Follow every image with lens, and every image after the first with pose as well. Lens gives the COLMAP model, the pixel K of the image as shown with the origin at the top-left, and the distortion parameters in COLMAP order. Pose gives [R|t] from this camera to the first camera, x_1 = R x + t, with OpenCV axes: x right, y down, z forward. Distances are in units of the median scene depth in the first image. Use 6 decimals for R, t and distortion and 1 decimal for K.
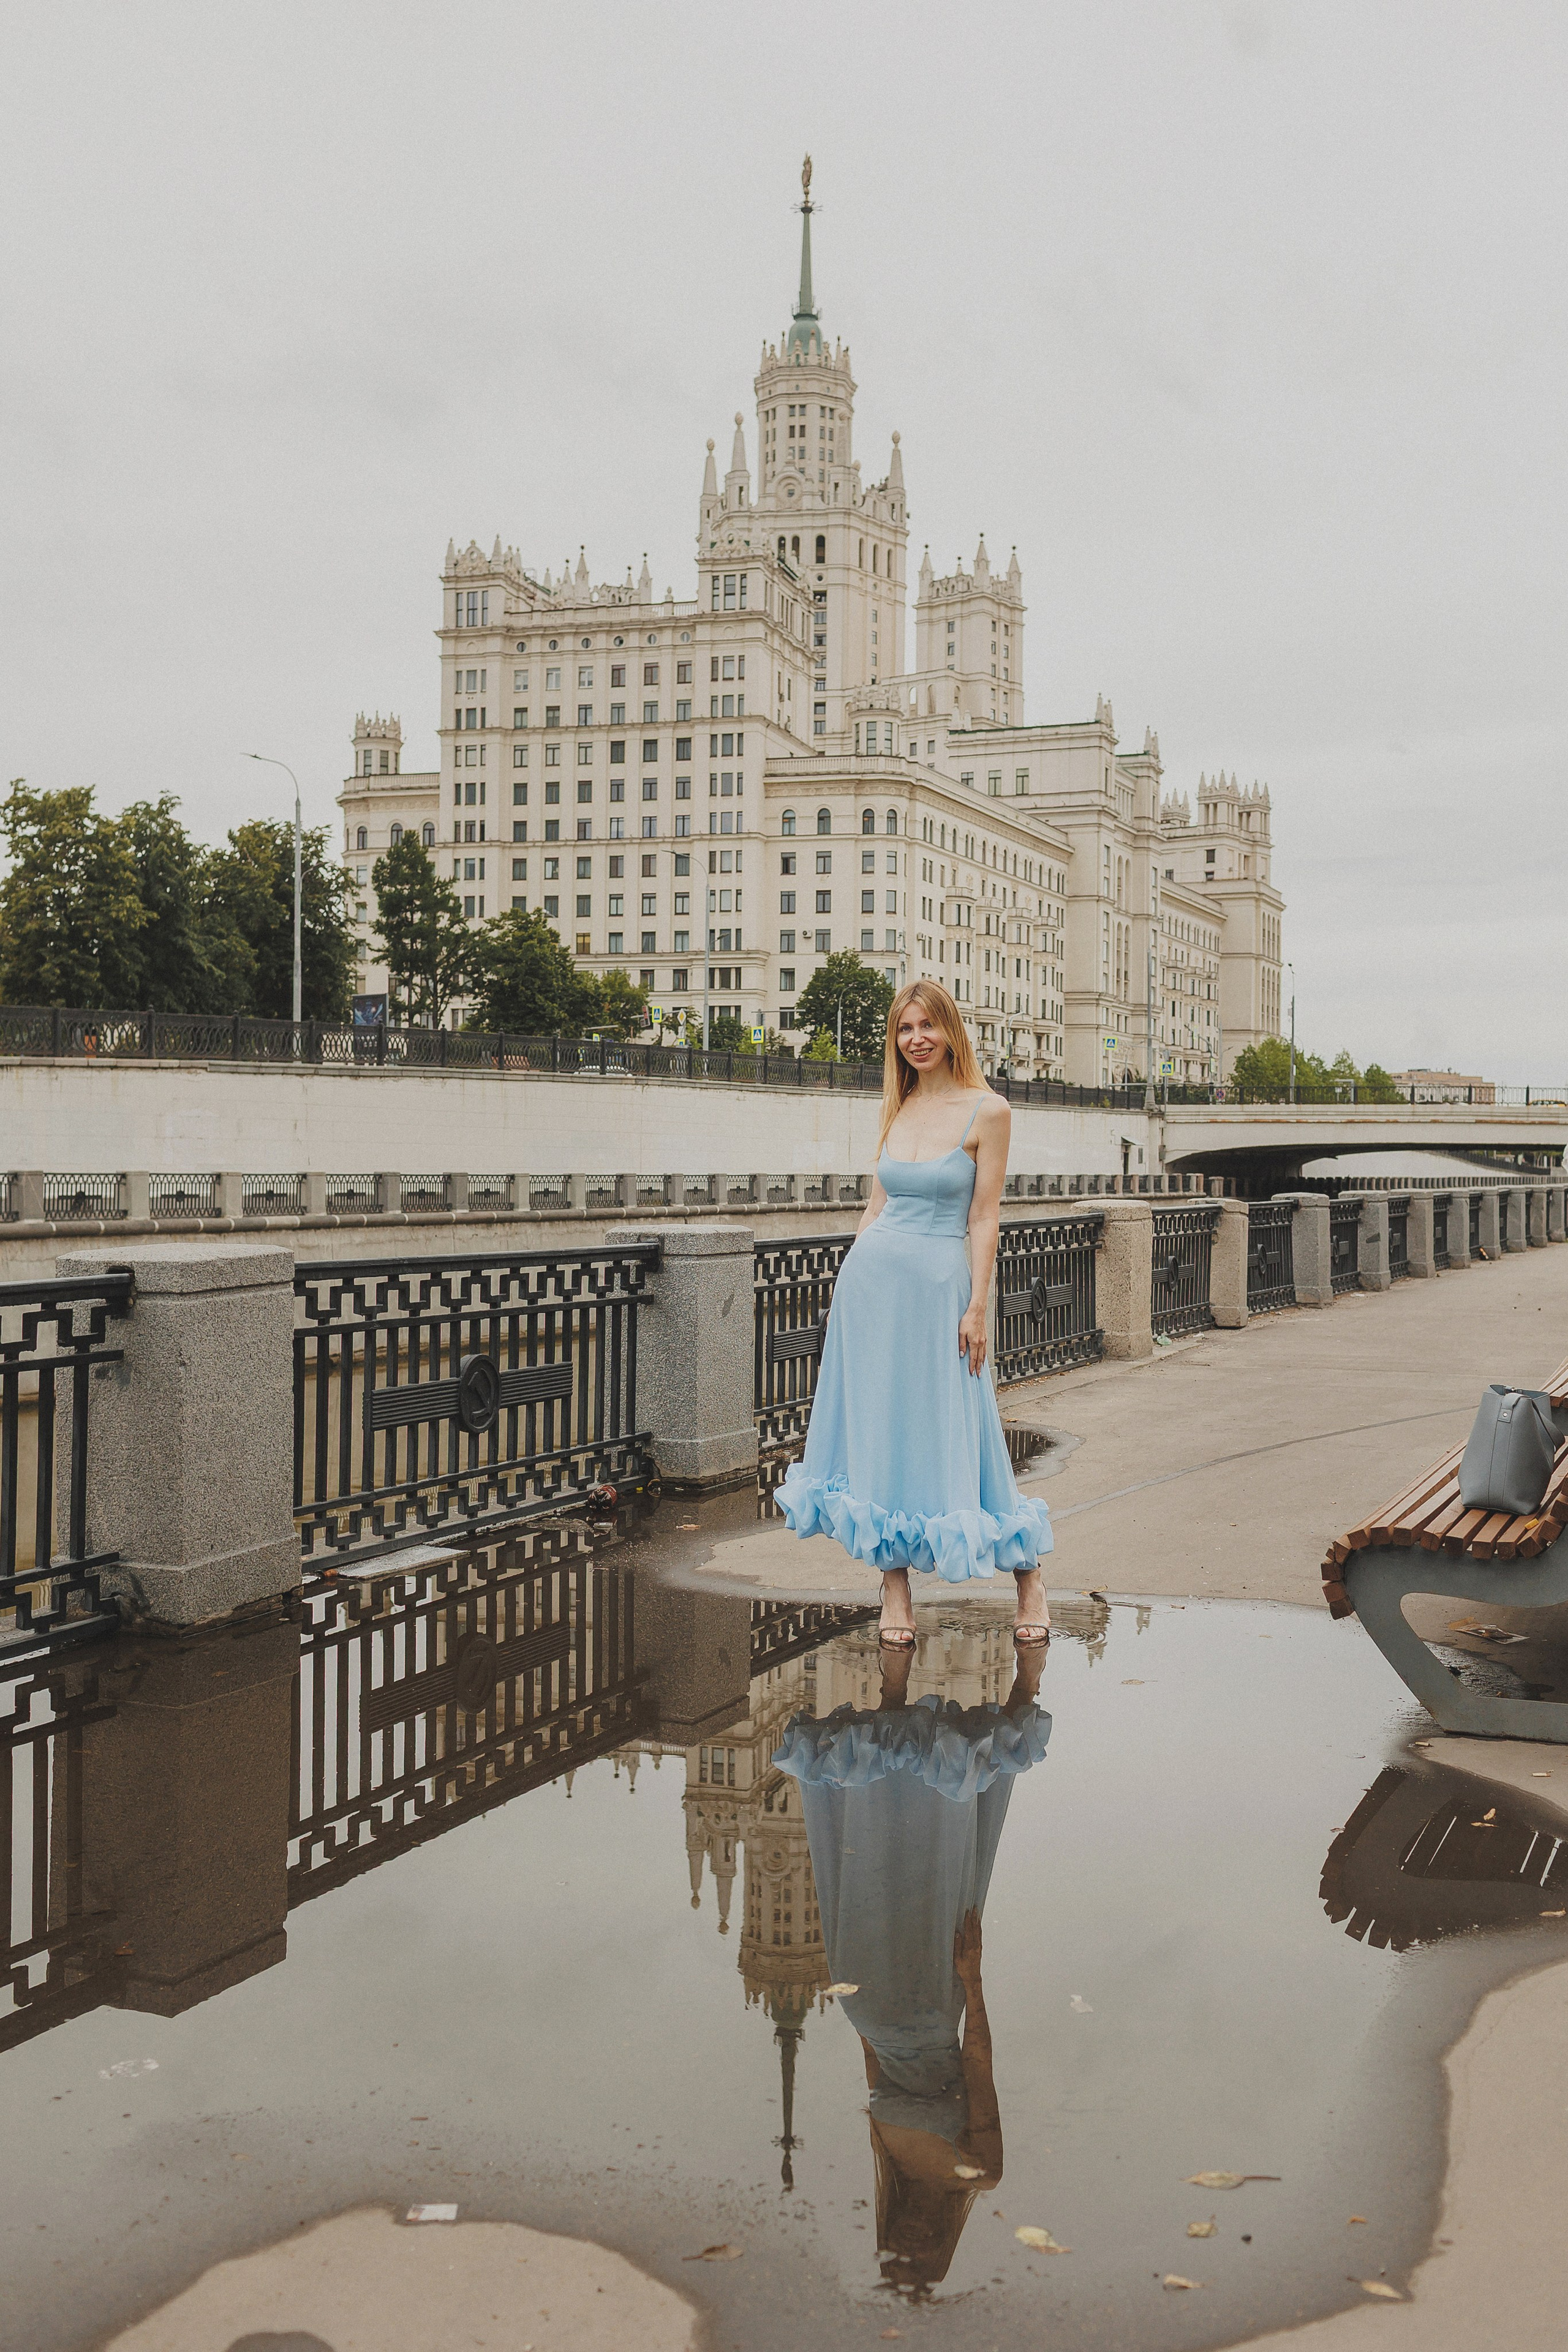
lens RADIAL K [[2265.1, 0, 779.0], [0, 2265.1, 1153.7], [0, 0, 1]] dist [0.016135, -0.015357]
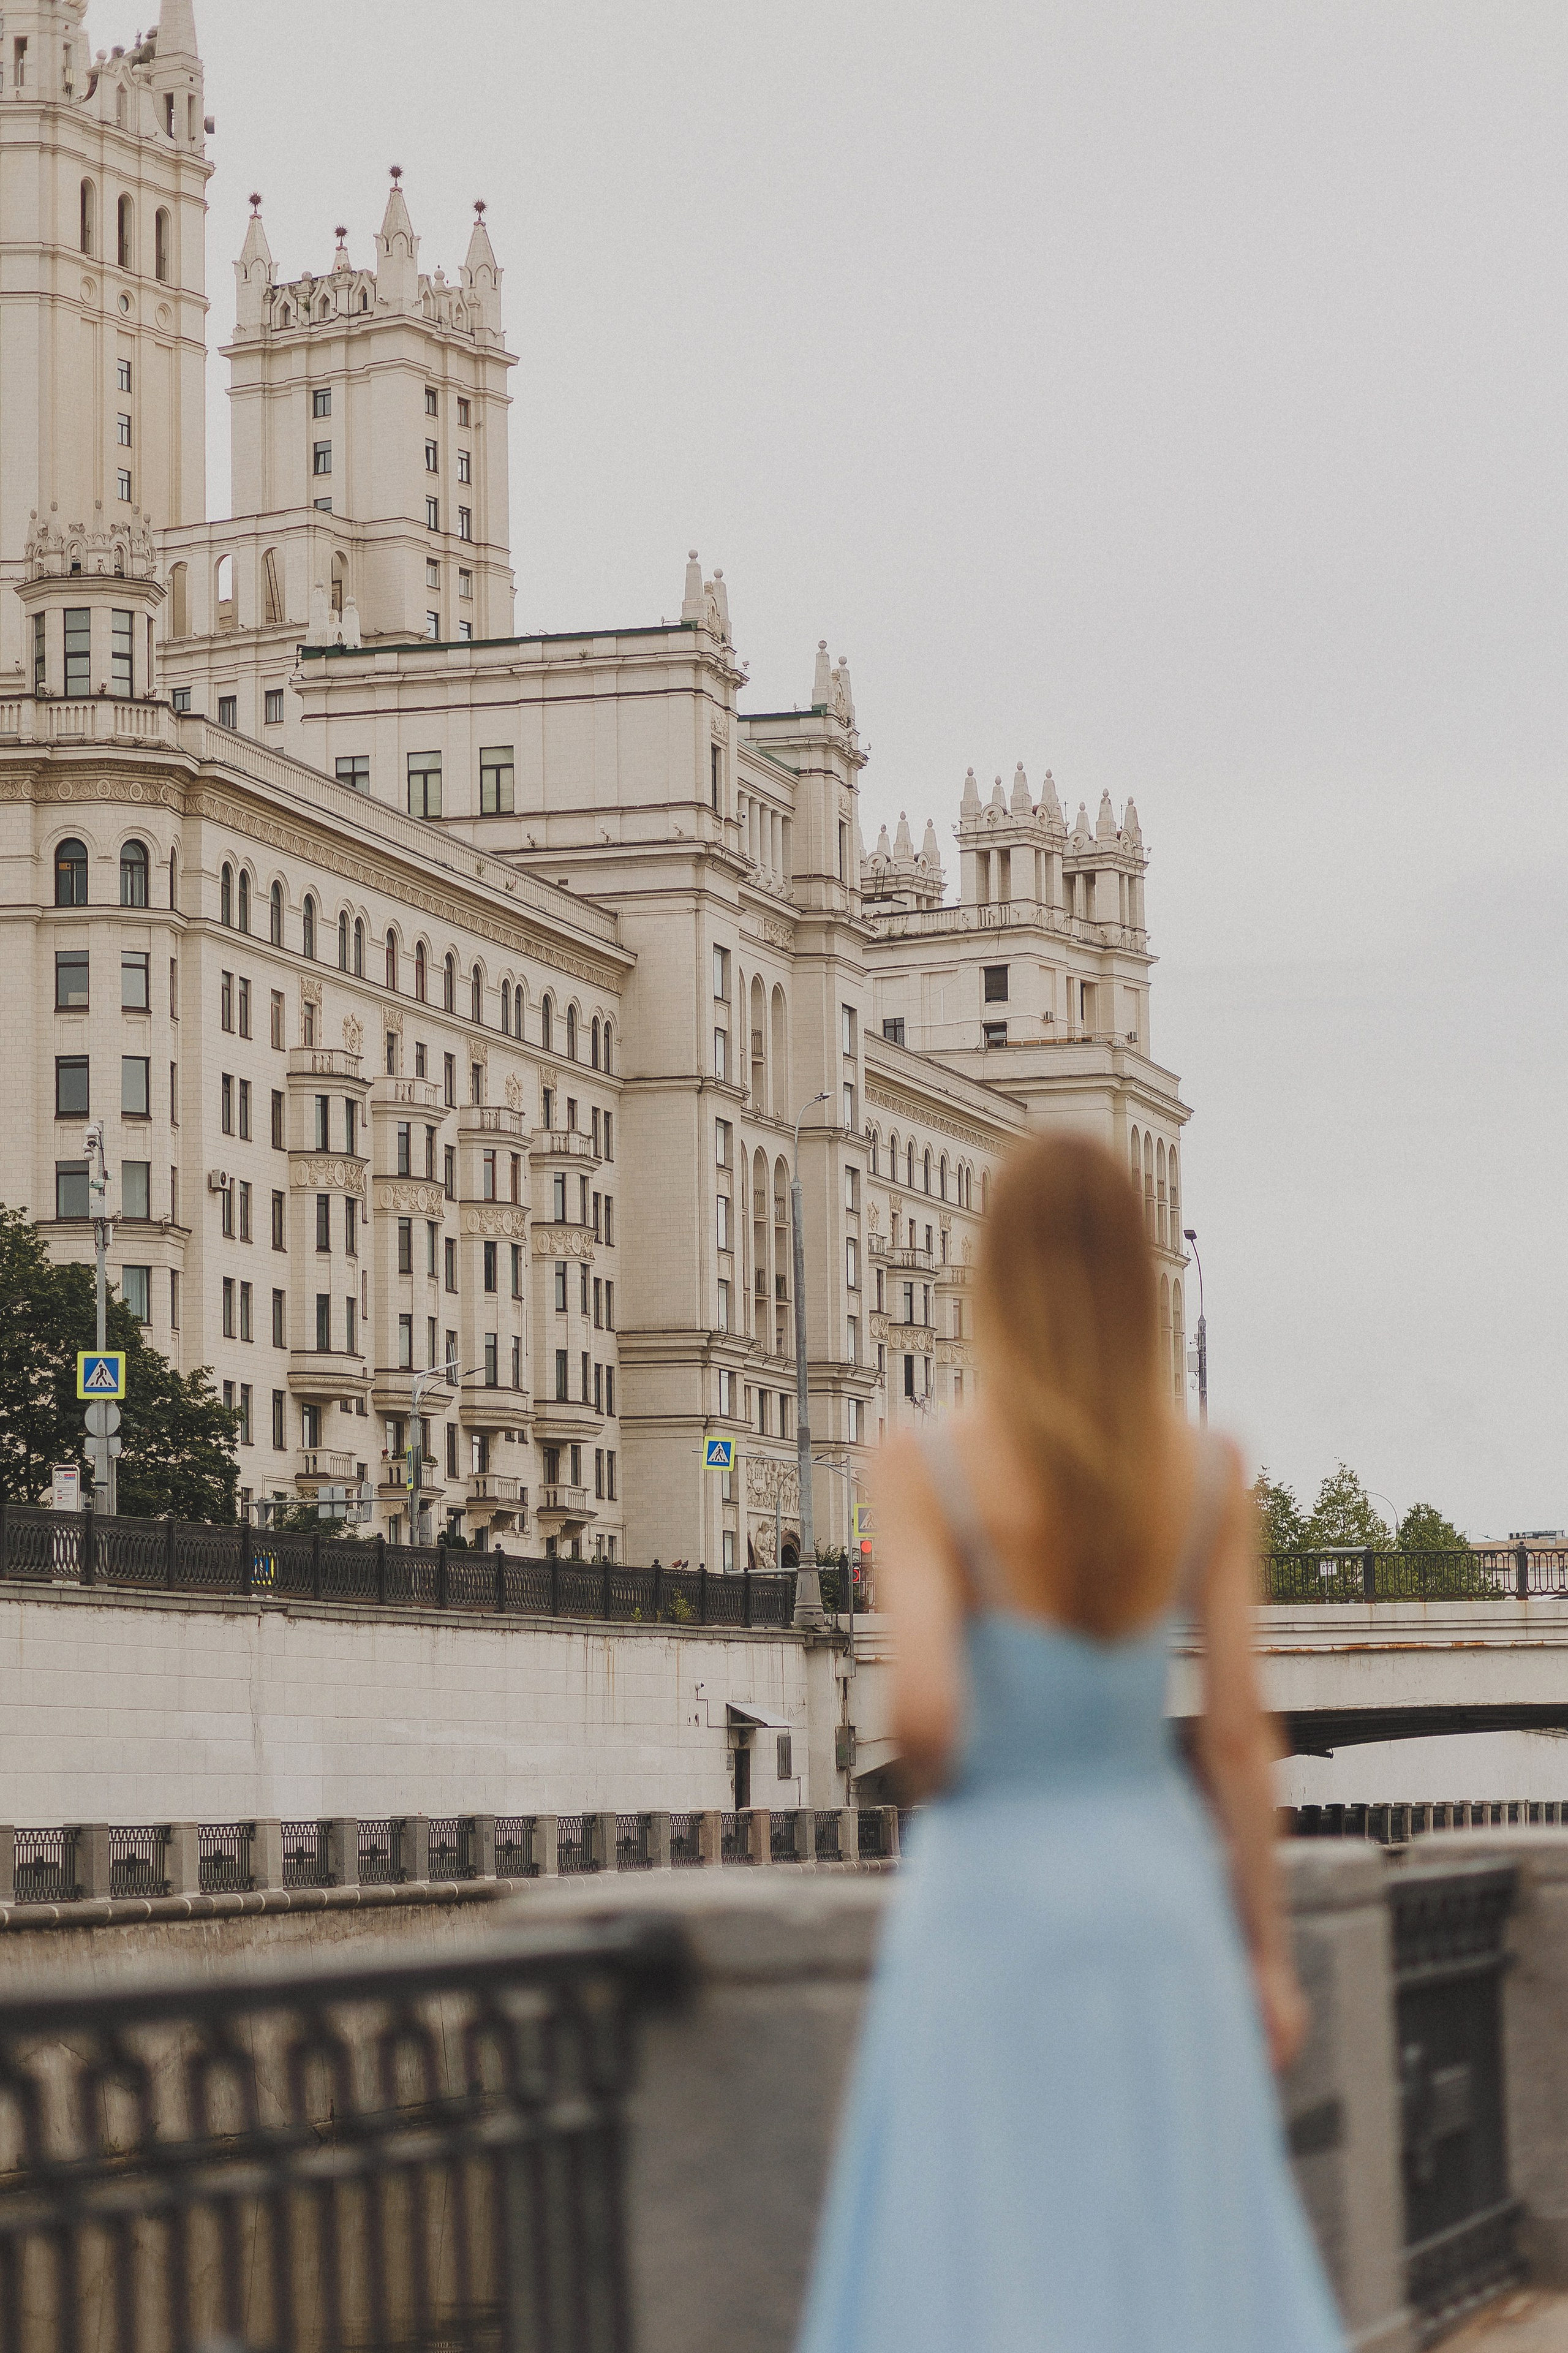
lens RADIAL K [[5762.9, 0, 783.7], [0, 5762.9, 1177.4], [0, 0, 1]] dist [-0.001786, -0.605937]
pose [[0.989319, -0.009420, 0.145459, 0.016112], [0.024359, 0.994561, -0.101267, 0.001082], [-0.143714, 0.103728, 0.984168, 0.057412]]
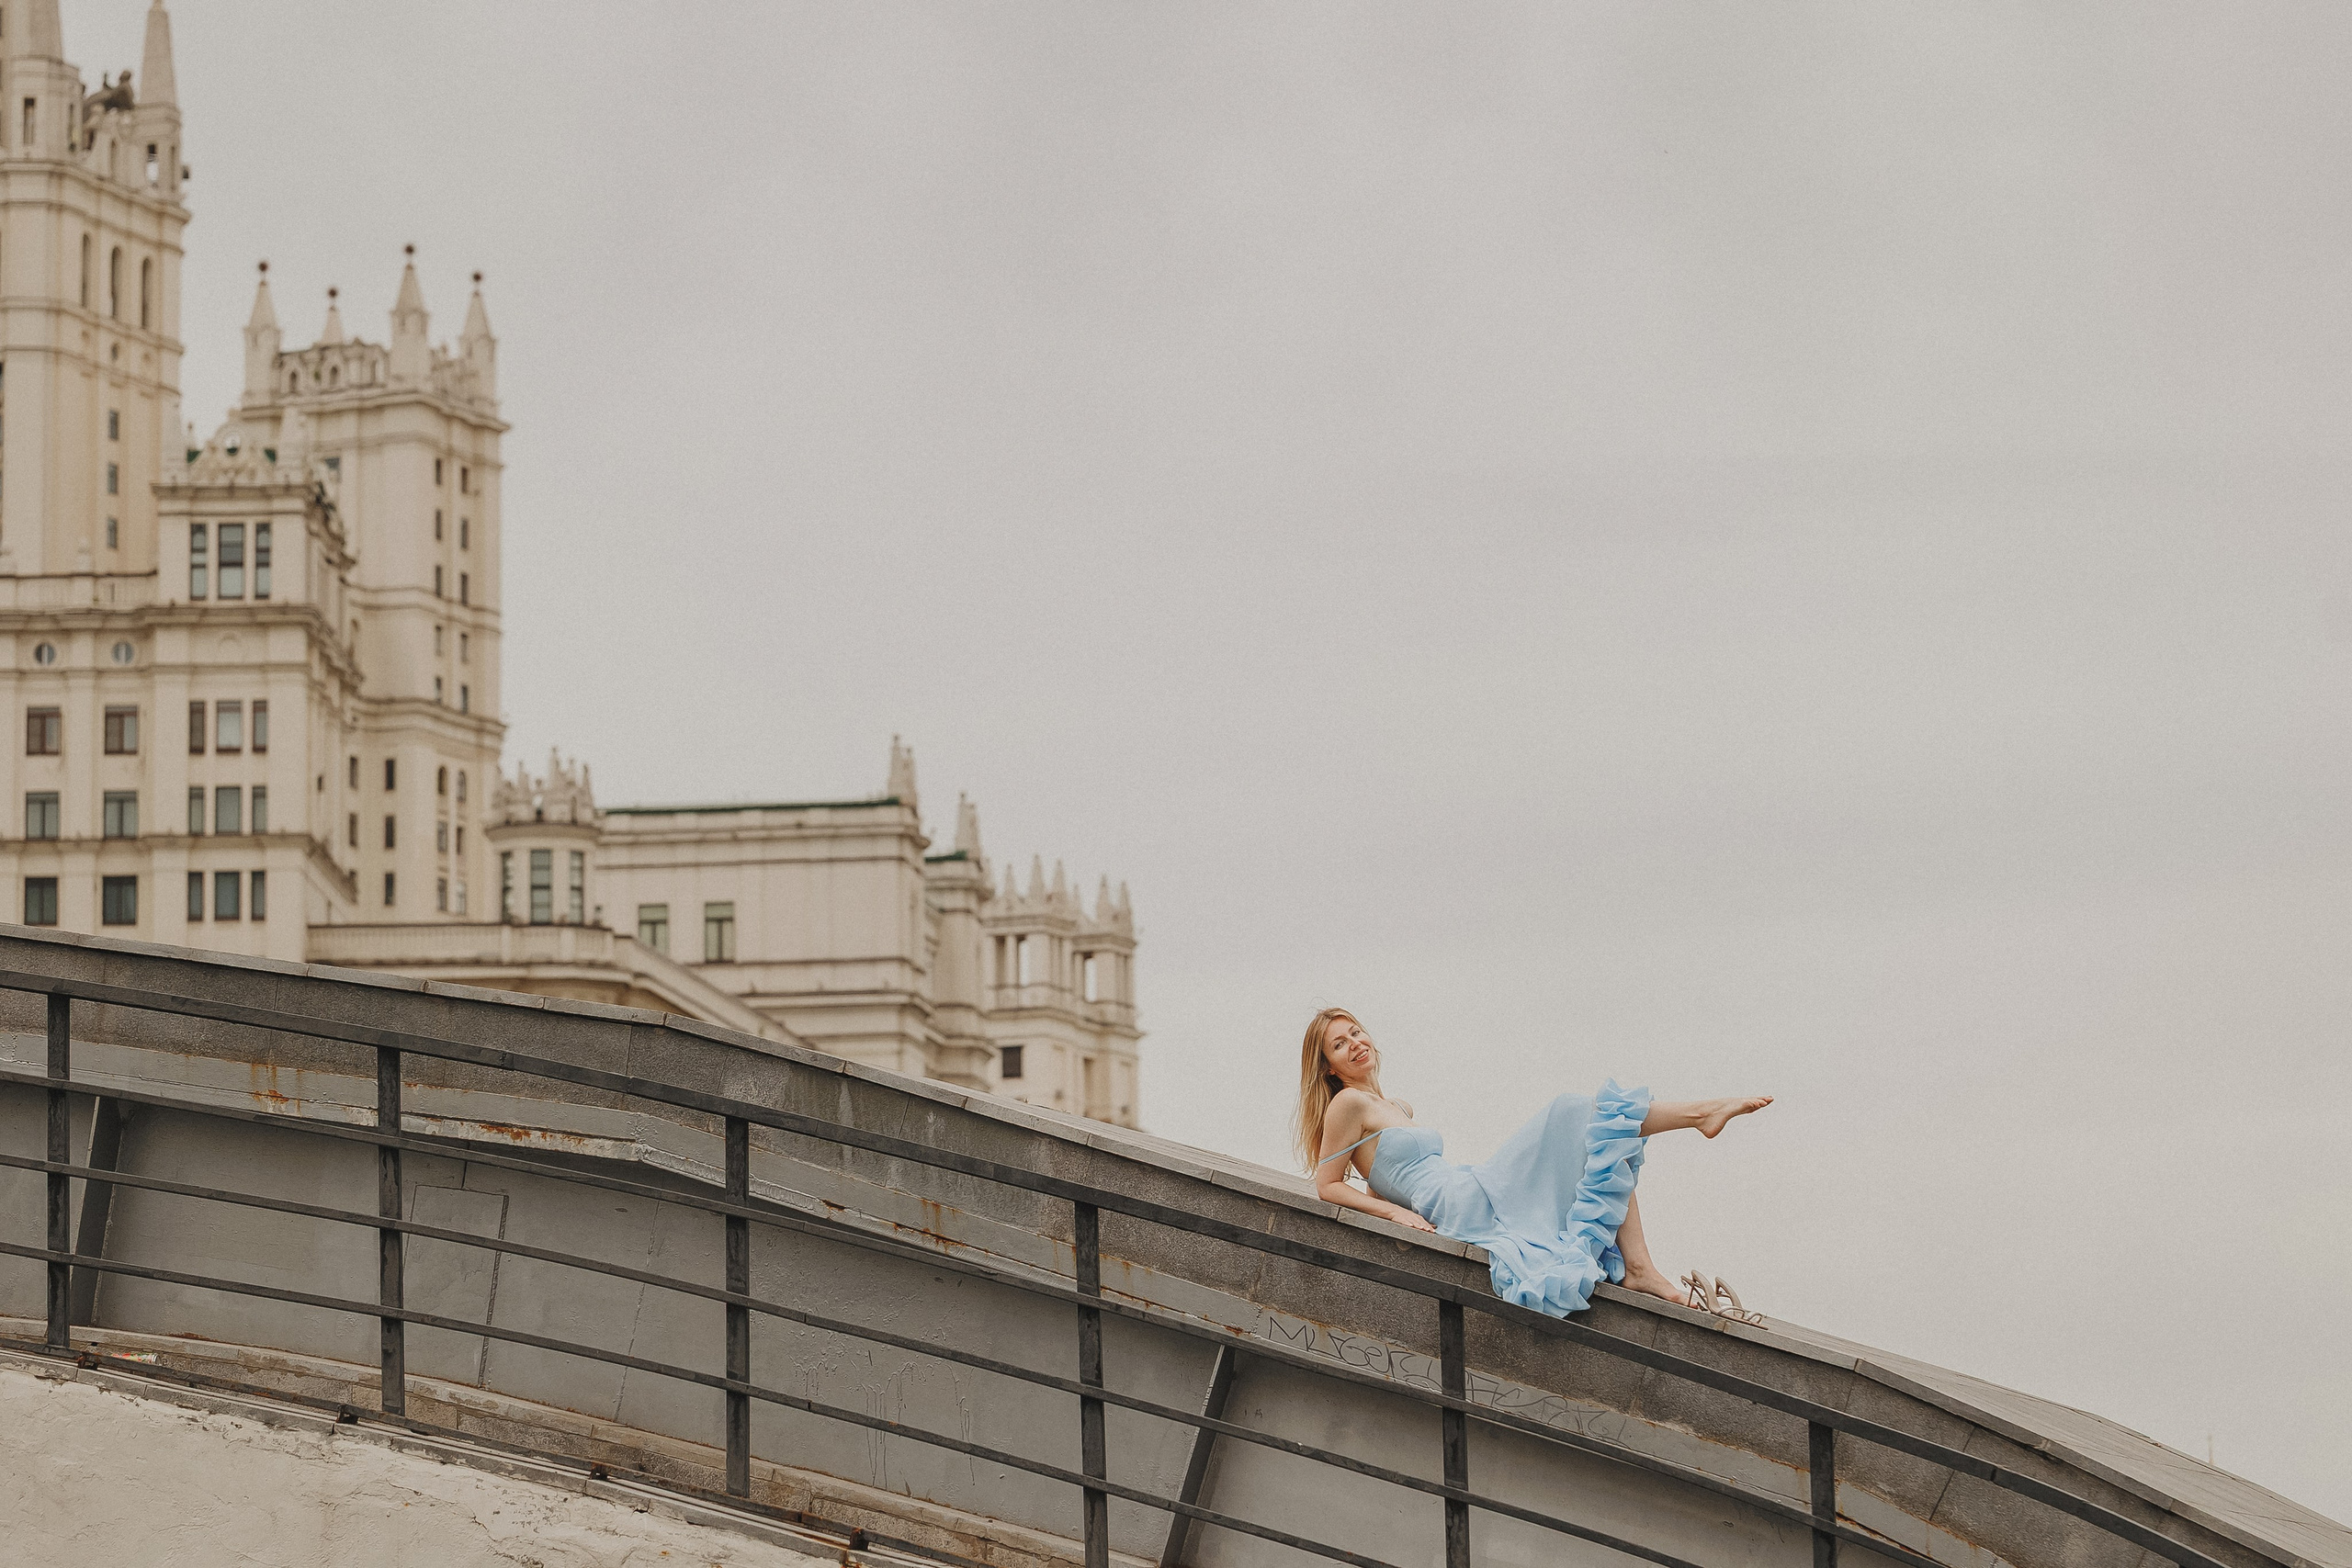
lens RADIAL K [[7149.8, 0, 1176.3], [0, 7149.8, 781.6], [0, 0, 1]] dist [-0.226553, -0.026021]
pose [[0.957513, 0.017921, 0.287832, -0.233533], [0.022551, 0.990358, -0.136682, -0.005442], [-0.287506, 0.137365, 0.947877, -0.368987]]
